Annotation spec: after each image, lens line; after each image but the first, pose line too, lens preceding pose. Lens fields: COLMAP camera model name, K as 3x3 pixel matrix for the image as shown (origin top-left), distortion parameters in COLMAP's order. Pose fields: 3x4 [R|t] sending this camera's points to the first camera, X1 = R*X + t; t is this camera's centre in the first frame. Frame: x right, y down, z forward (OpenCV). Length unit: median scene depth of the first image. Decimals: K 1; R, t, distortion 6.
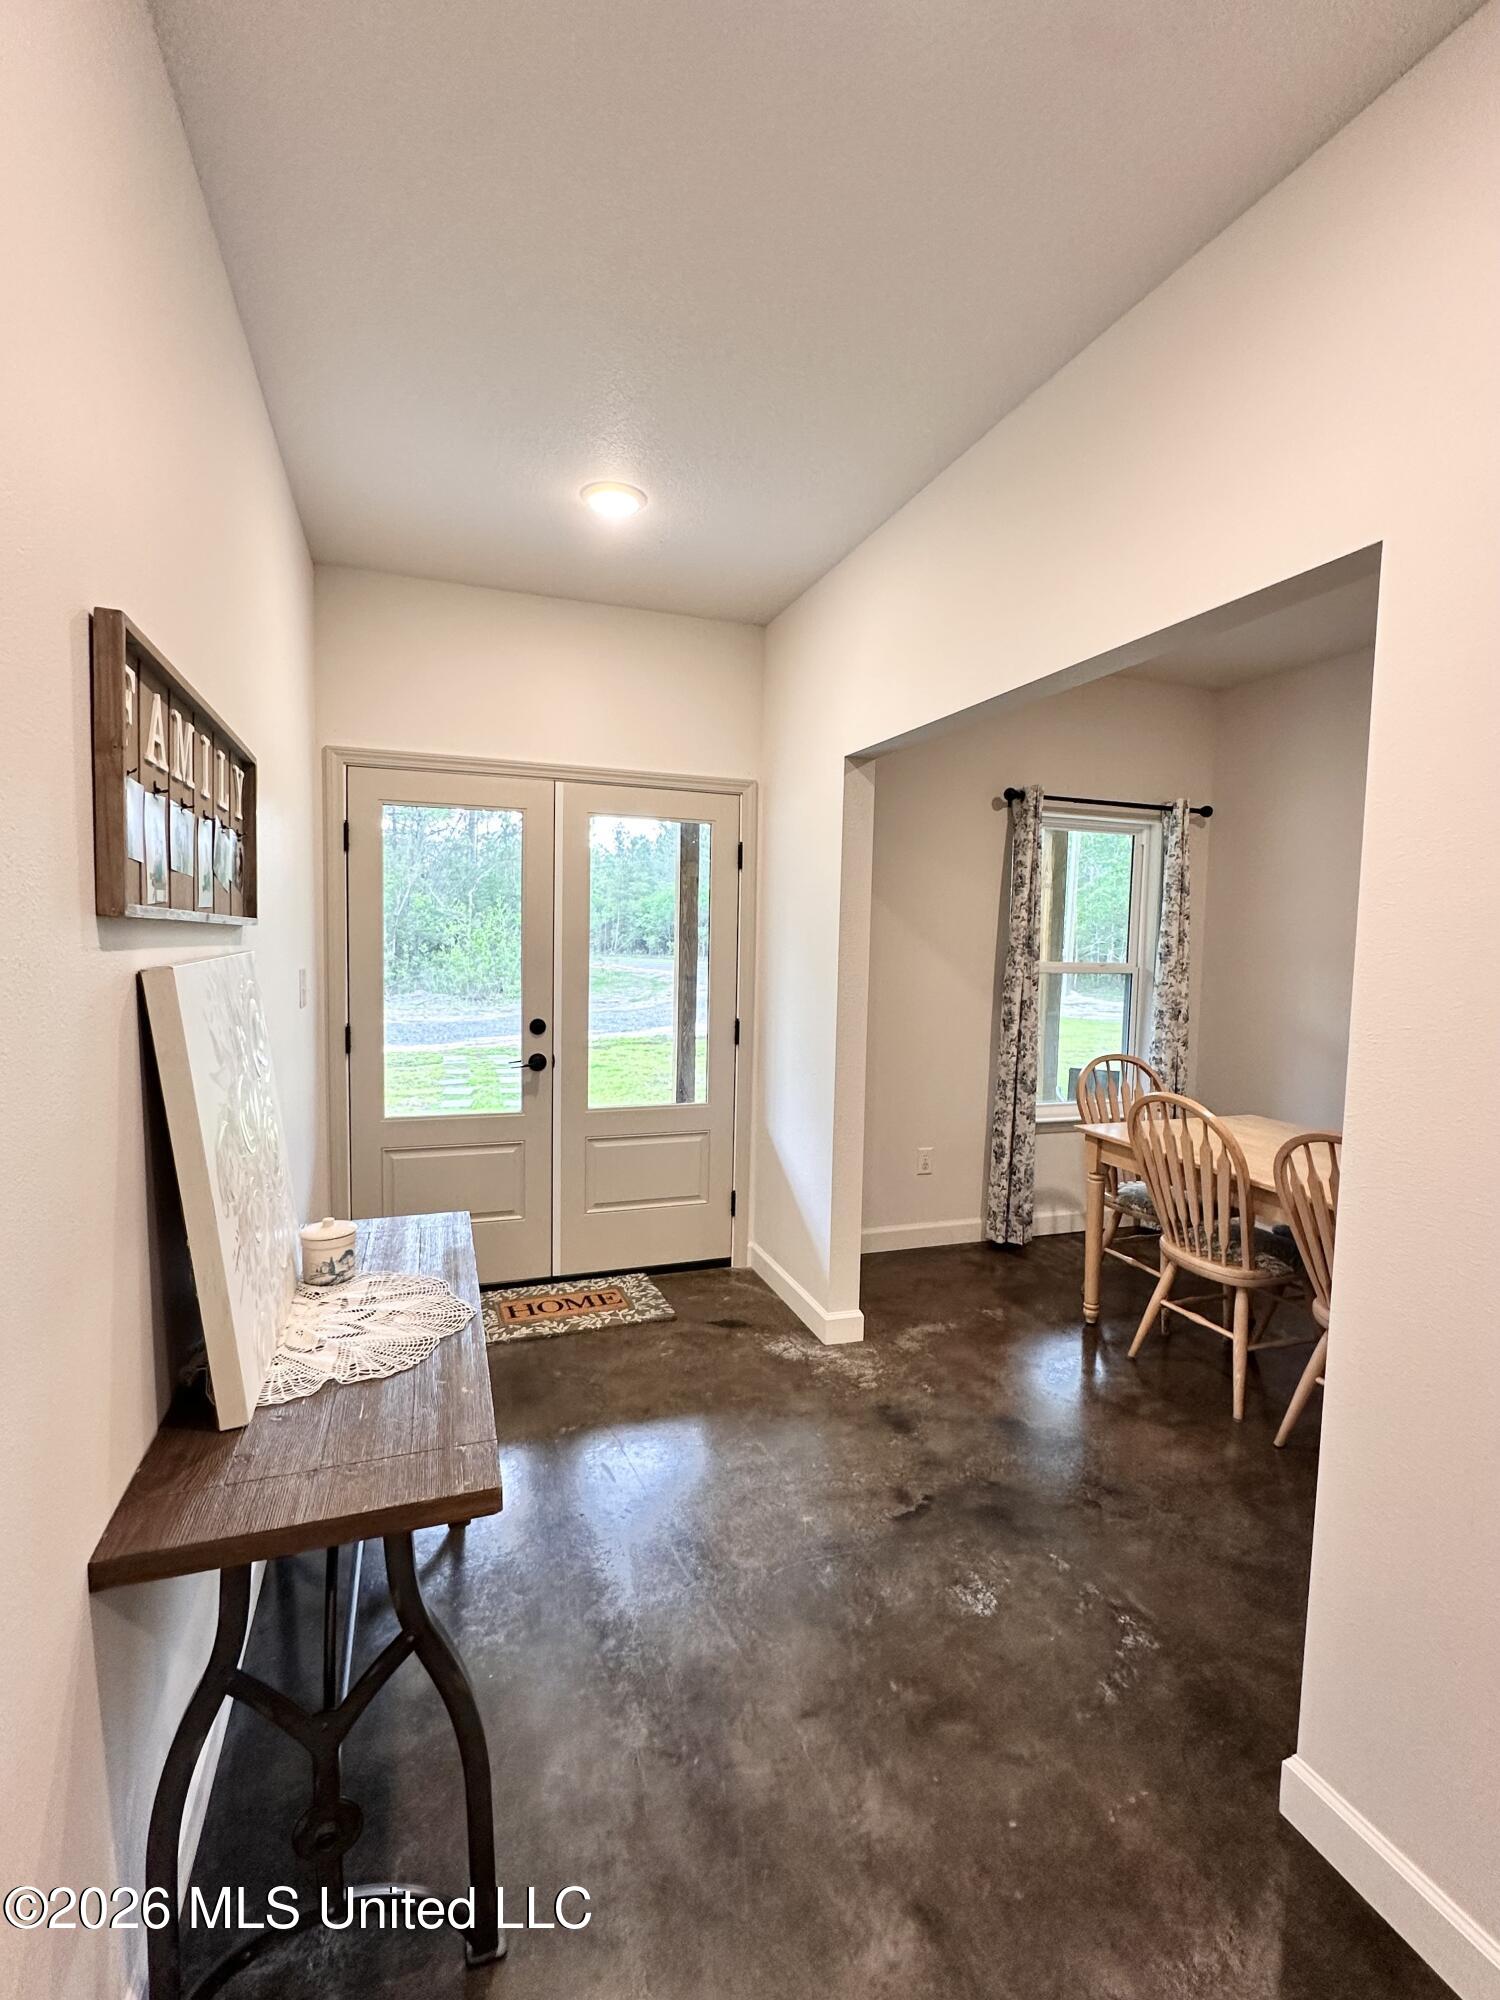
lens RADIAL K [[915.8, 0, 750.0], [0, 915.8, 1000.0], [0, 0, 1]] dist [-0.003547, -0.000243]
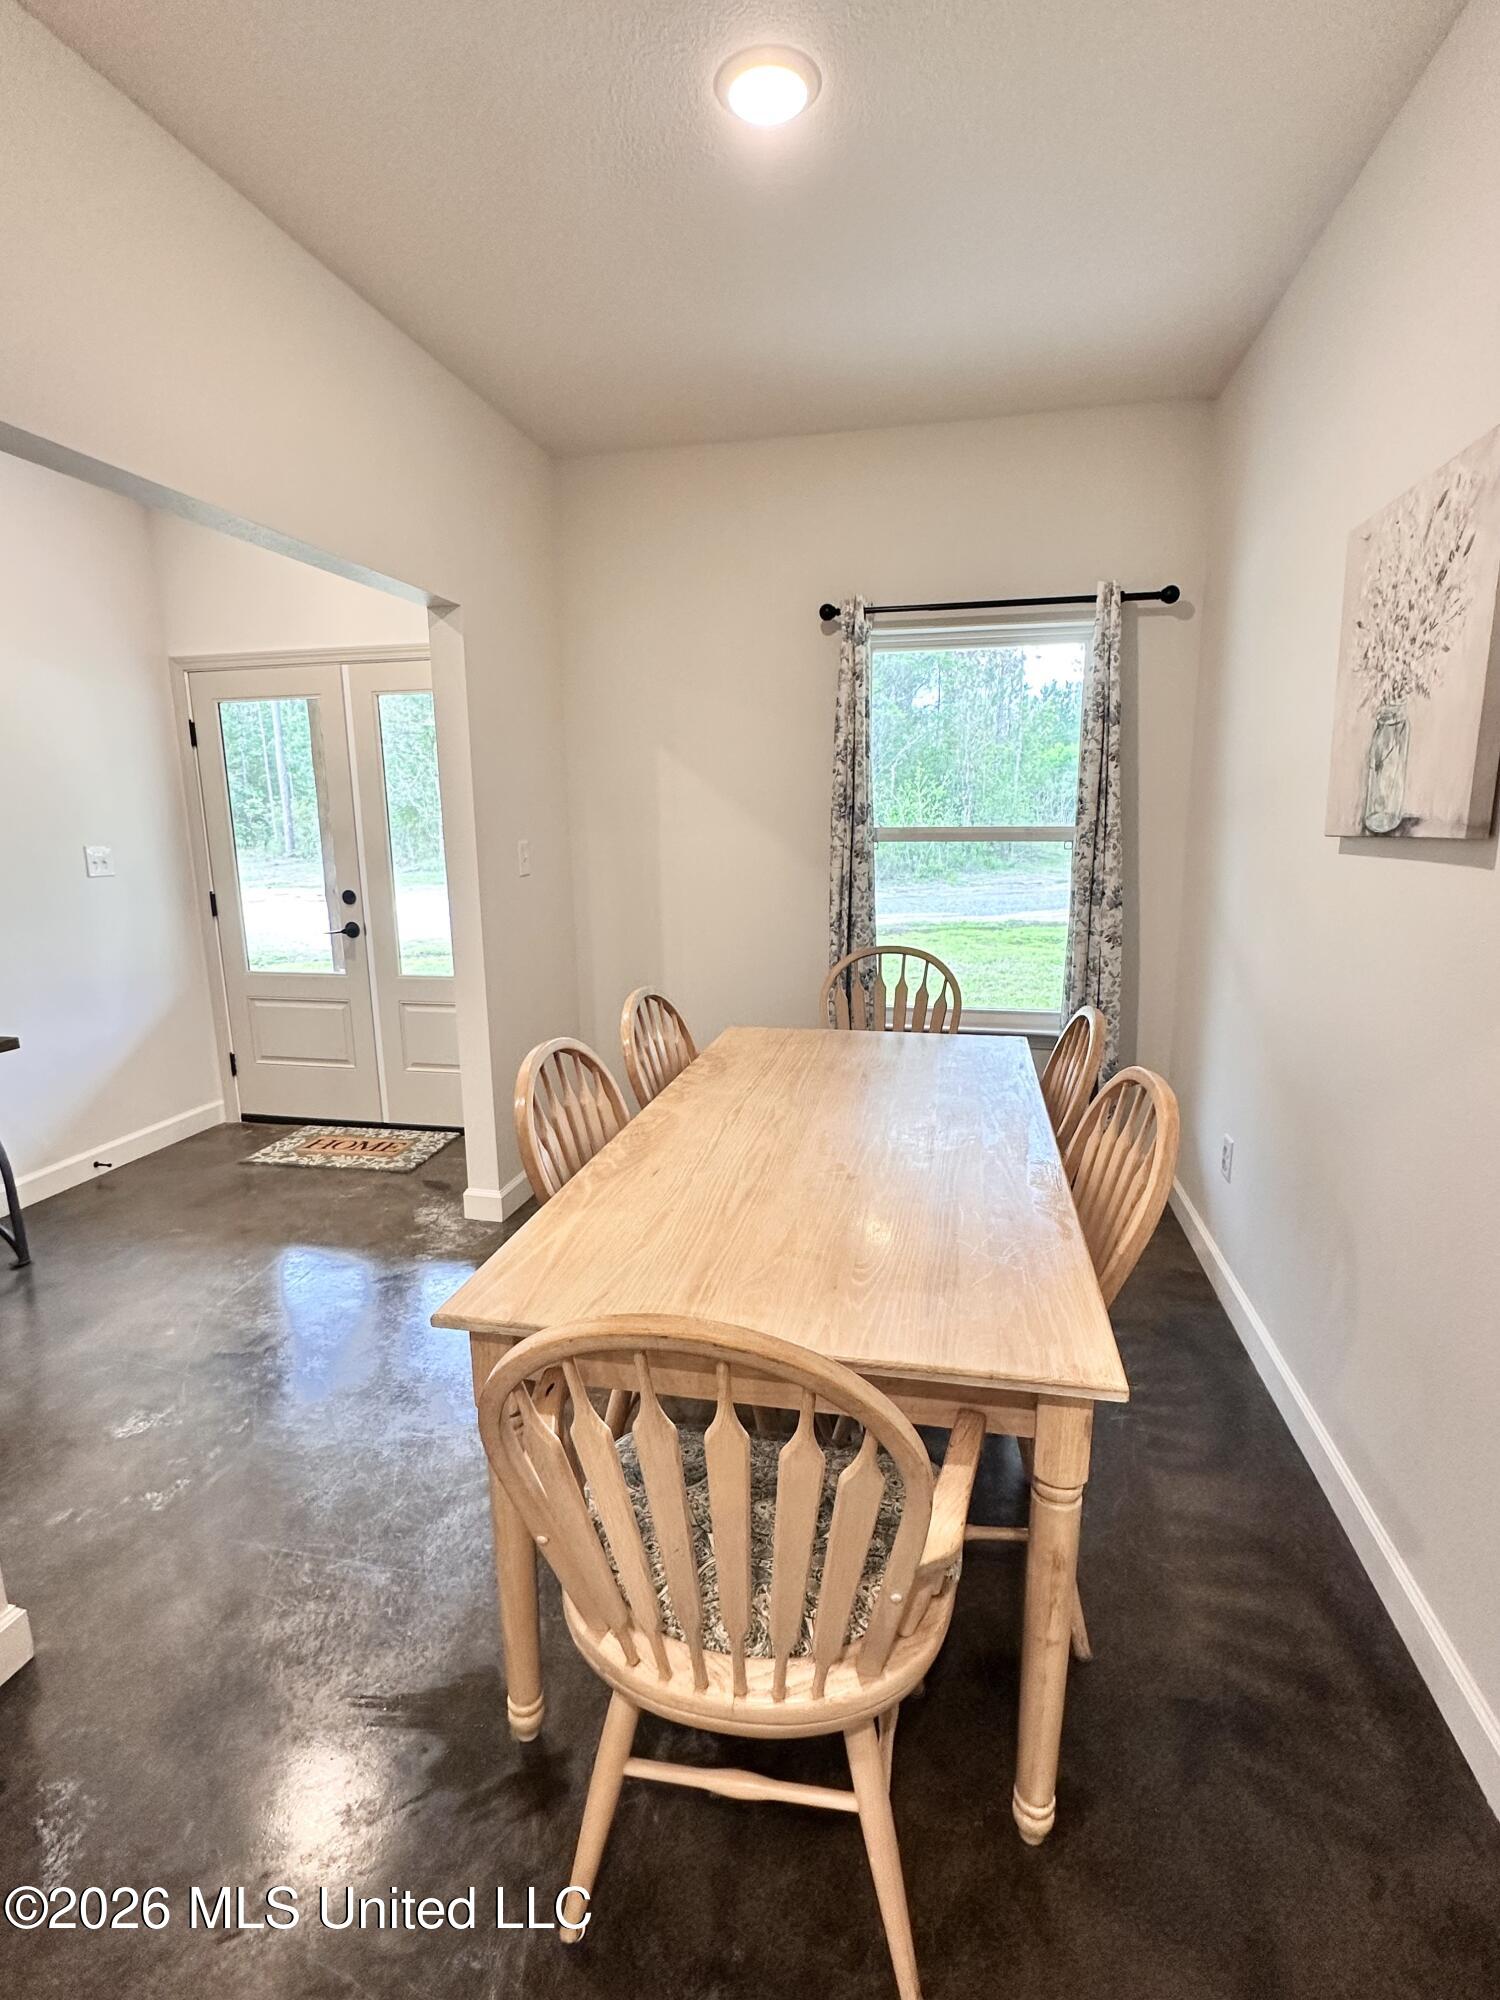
lens RADIAL K [[976.2, 0, 750.0], [0, 976.2, 1000.0], [0, 0, 1]] dist [0.001629, 0.000193]
pose [[0.846315, 0.071403, -0.527876, 0.818196], [-0.008034, 0.992574, 0.121379, 0.005744], [0.532623, -0.098484, 0.840603, 0.263903]]
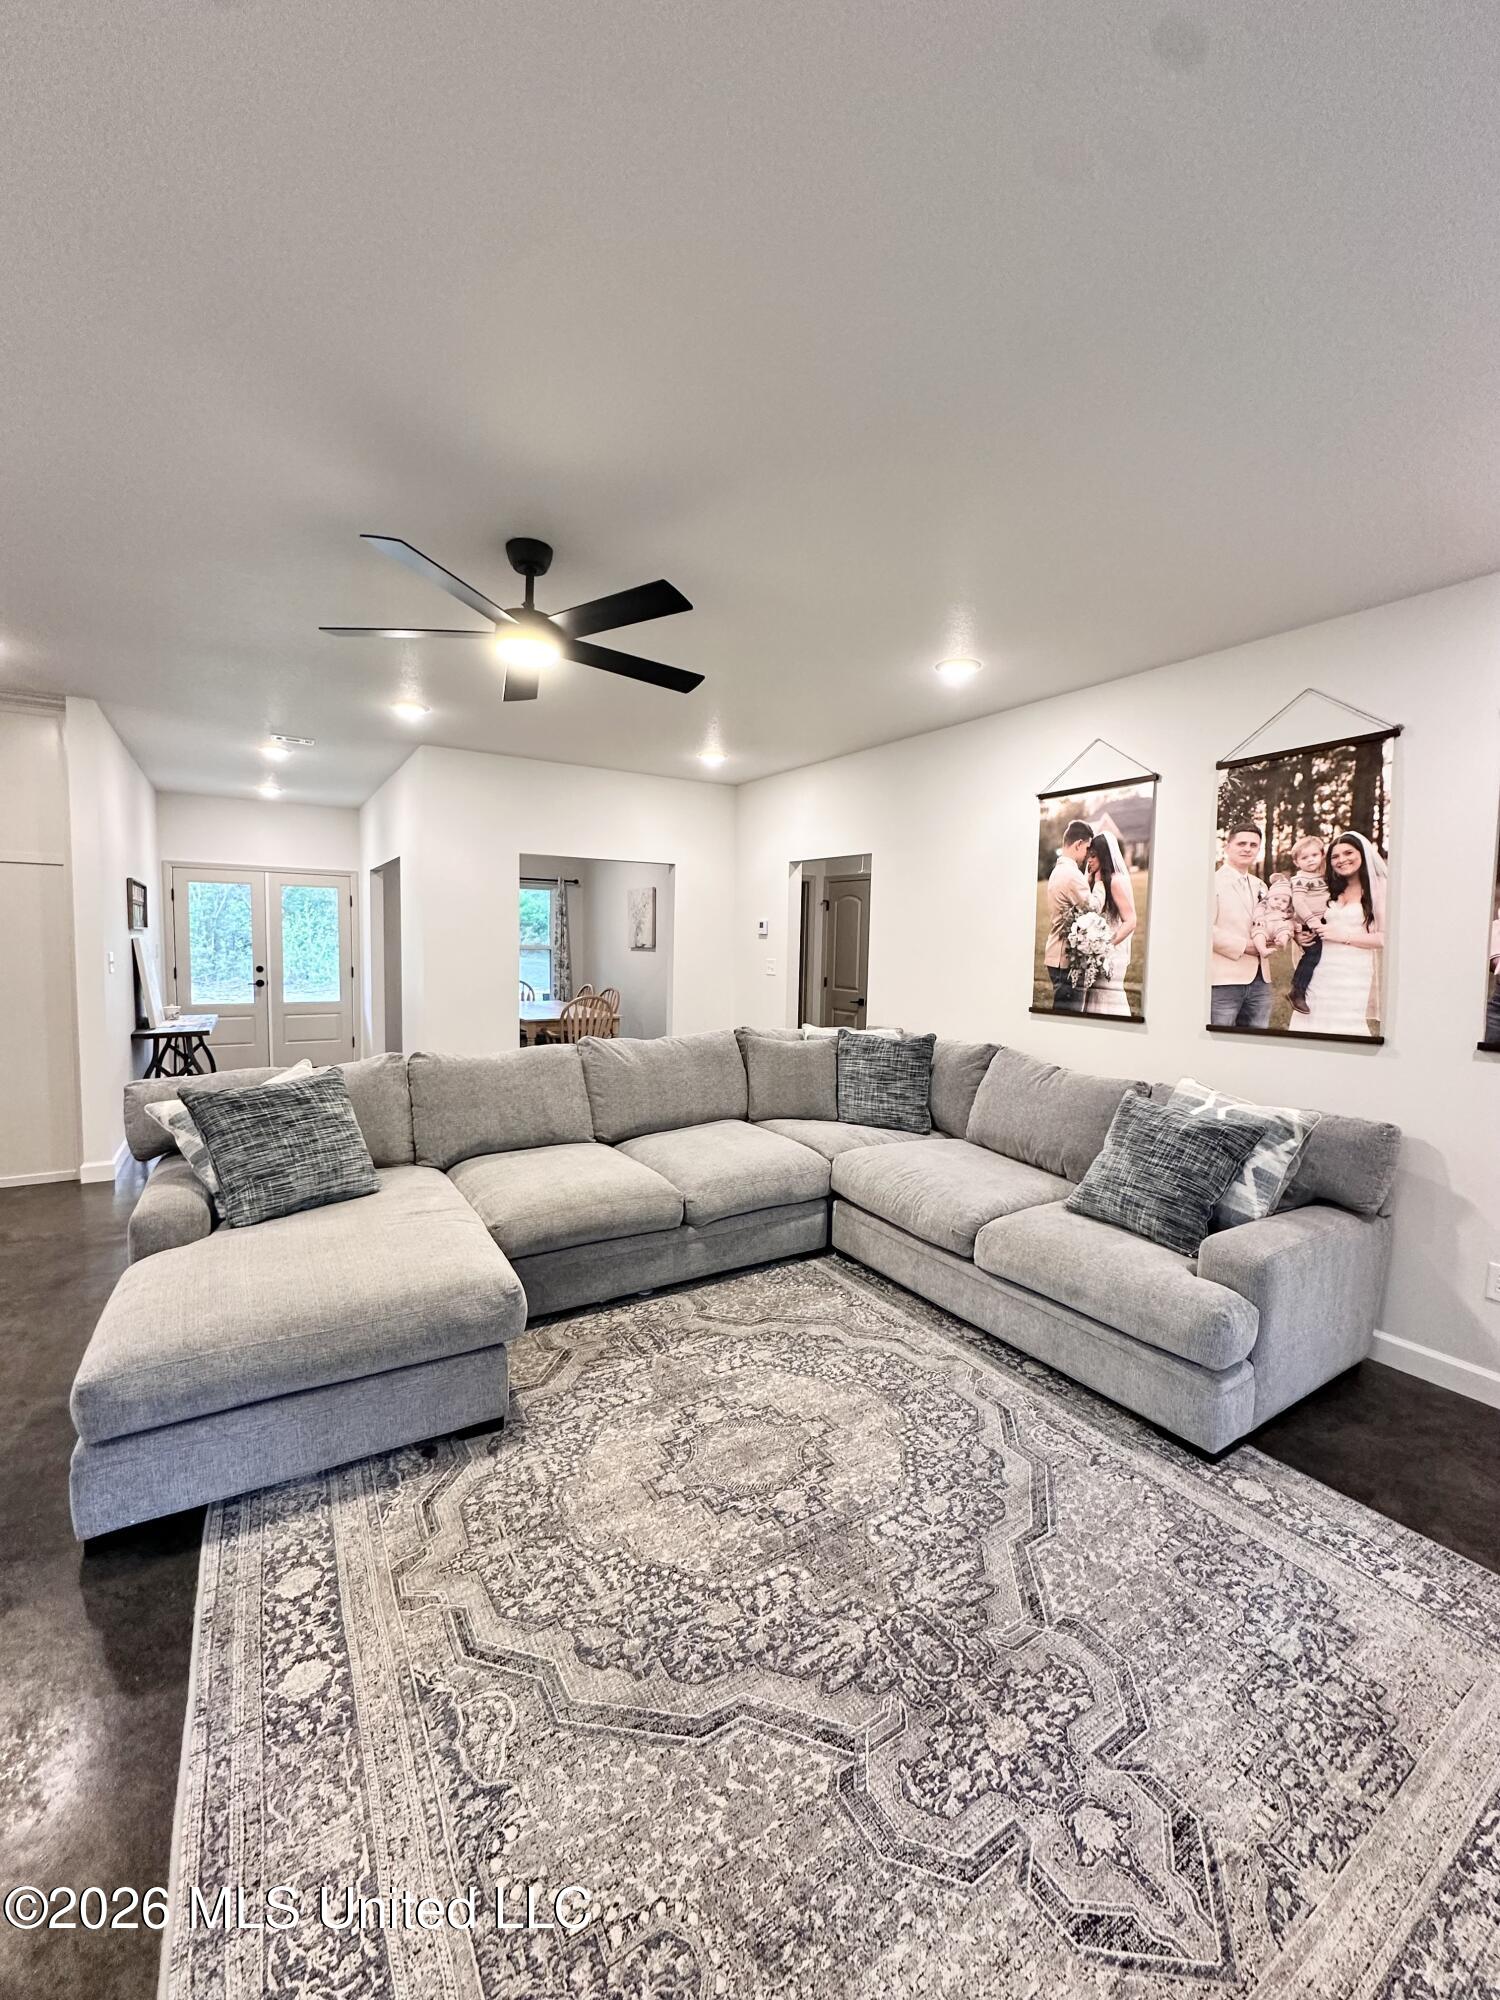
lens RADIAL K [[801.7, 0, 750.0], [0, 801.7, 1000.0], [0, 0, 1]] dist [-0.002979, -0.000854]
pose [[0.977525, -0.016131, 0.210203, 0.639664], [0.014005, 0.999835, 0.011602, 0.110814], [-0.210355, -0.008398, 0.977589, -1.480649]]
